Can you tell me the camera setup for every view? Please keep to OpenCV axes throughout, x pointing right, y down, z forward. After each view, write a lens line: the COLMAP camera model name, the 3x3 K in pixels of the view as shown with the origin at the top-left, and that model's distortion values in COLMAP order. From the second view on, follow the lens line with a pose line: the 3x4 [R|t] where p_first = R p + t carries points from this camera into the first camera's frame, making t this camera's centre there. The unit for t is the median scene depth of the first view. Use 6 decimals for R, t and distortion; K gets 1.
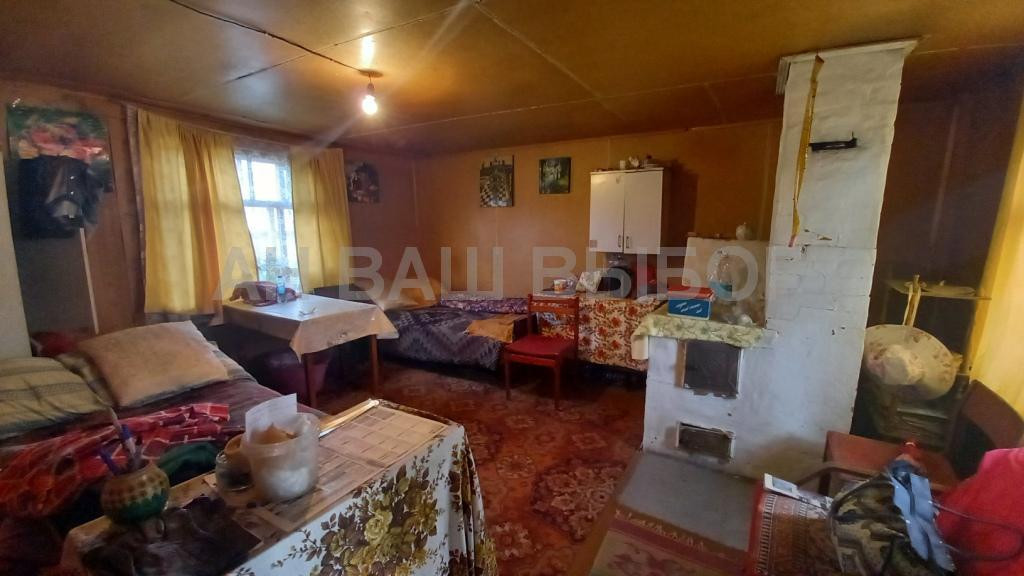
lens RADIAL K [[399.1, 0, 524.3], [0, 399.1, 294.0], [0, 0, 1]] dist [0.011405, -0.012307]
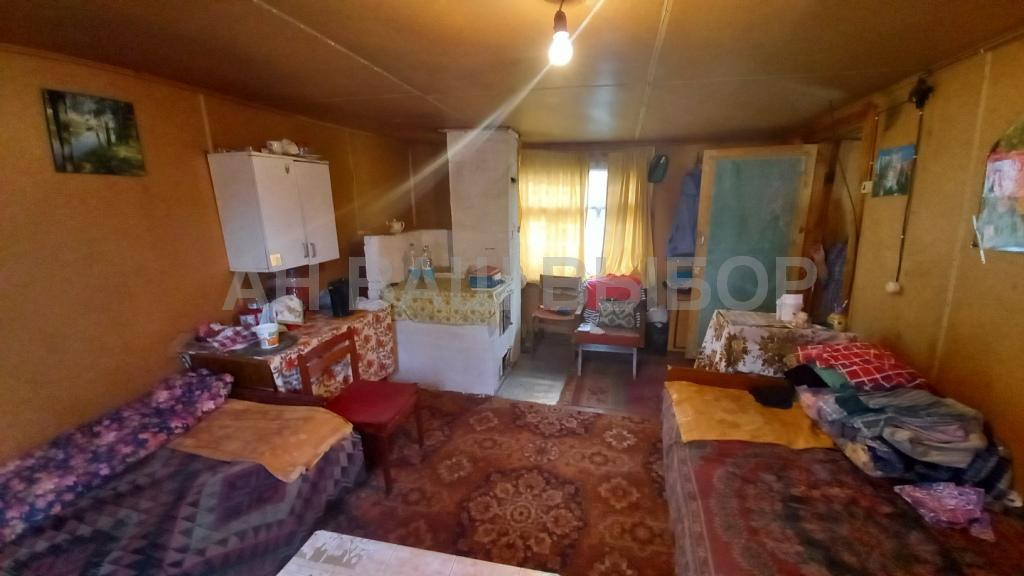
lens RADIAL K [[399.1, 0, 524.3], [0, 399.1, 294.0], [0, 0, 1]] dist [0.011405, -0.012307]
pose [[-0.312225, -0.236223, 0.920171, -0.903298], [0.154868, 0.942980, 0.294627, -0.311521], [-0.937300, 0.234495, -0.257839, 1.196600]]
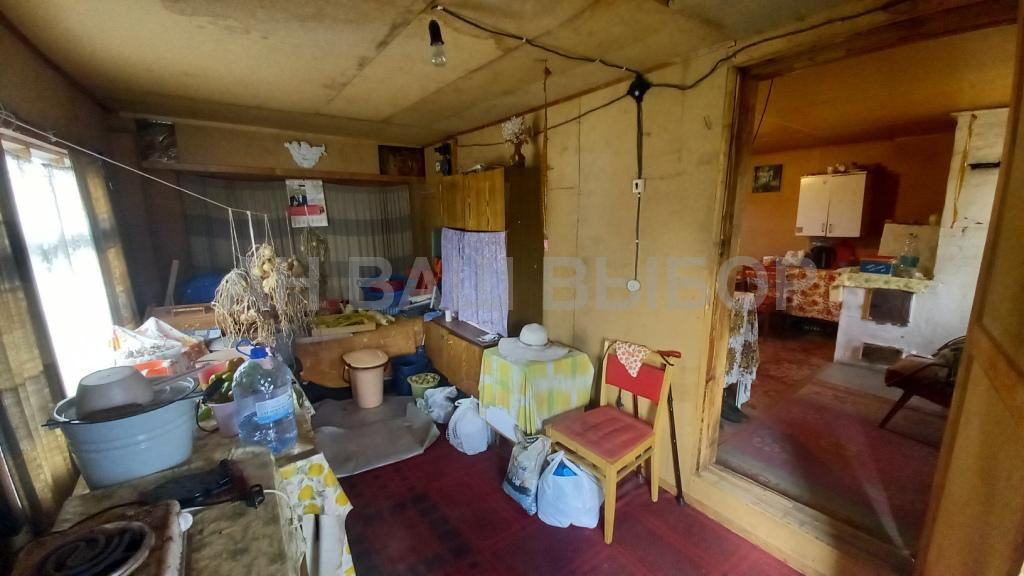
lens RADIAL K [[399.1, 0, 524.3], [0, 399.1, 294.0], [0, 0, 1]] dist [0.011405, -0.012307]
pose [[0.924450, 0.058005, -0.376865, -0.247196], [-0.051033, 0.998291, 0.028467, 0.150604], [0.377873, -0.007084, 0.925830, -0.906053]]
